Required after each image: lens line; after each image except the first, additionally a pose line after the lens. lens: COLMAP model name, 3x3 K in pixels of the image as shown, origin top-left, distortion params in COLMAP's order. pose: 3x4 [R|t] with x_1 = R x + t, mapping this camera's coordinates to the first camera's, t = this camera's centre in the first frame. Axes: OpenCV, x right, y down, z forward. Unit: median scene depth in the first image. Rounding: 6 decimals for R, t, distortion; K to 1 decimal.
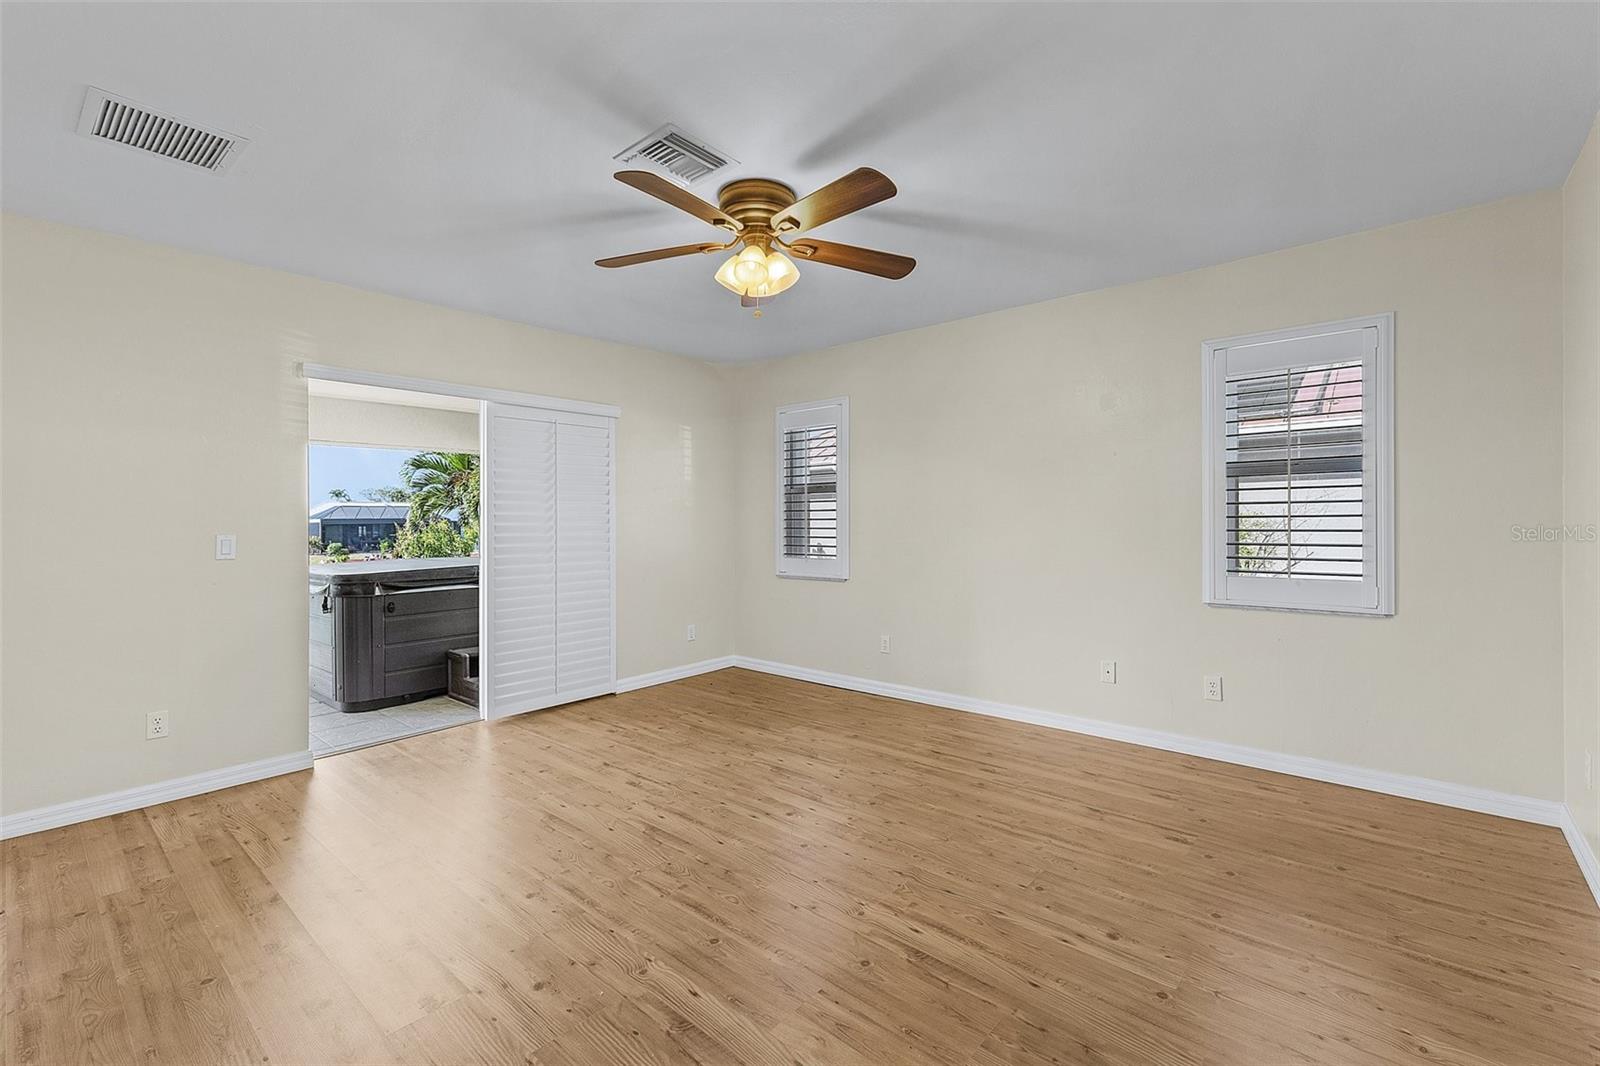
lens RADIAL K [[691.5, 0, 800.5], [0, 691.5, 525.5], [0, 0, 1]] dist [-0.003668, -0.000686]
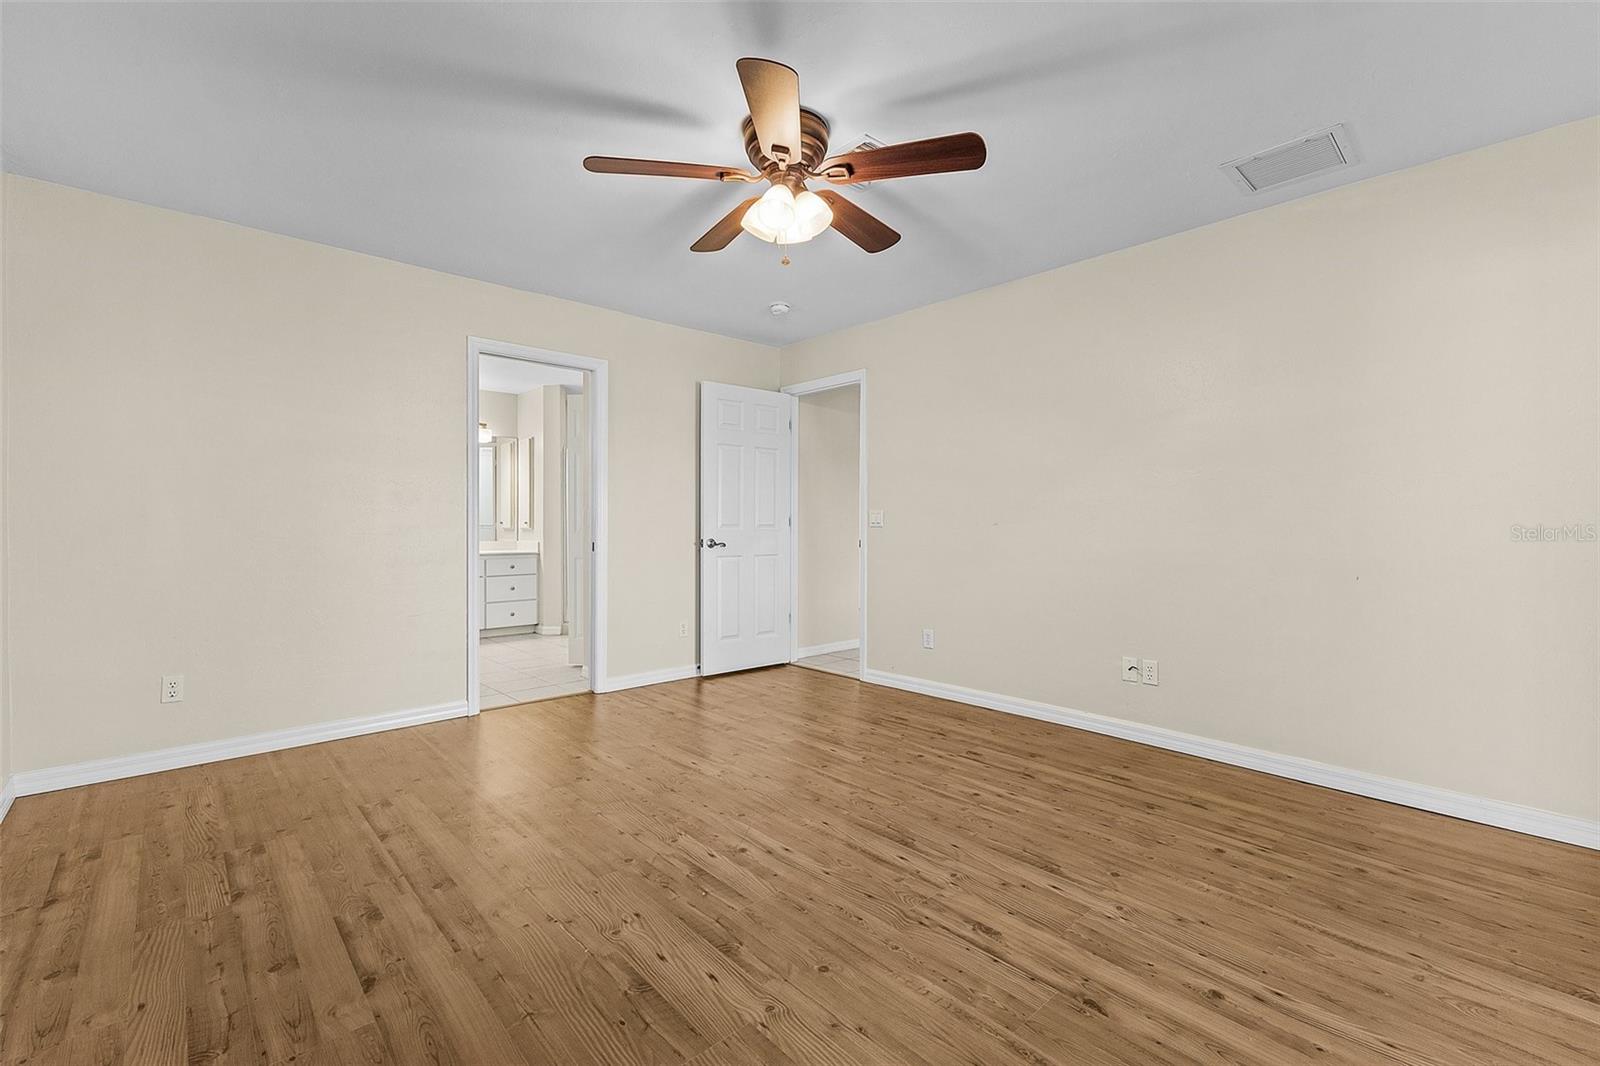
lens RADIAL K [[691.5, 0, 800.3], [0, 691.5, 529.8], [0, 0, 1]] dist [-0.003668, -0.000686]
pose [[-0.993493, 0.010526, 0.113405, -0.164778], [0.012237, 0.999821, 0.014400, 0.031142], [-0.113233, 0.015694, -0.993444, 1.657952]]
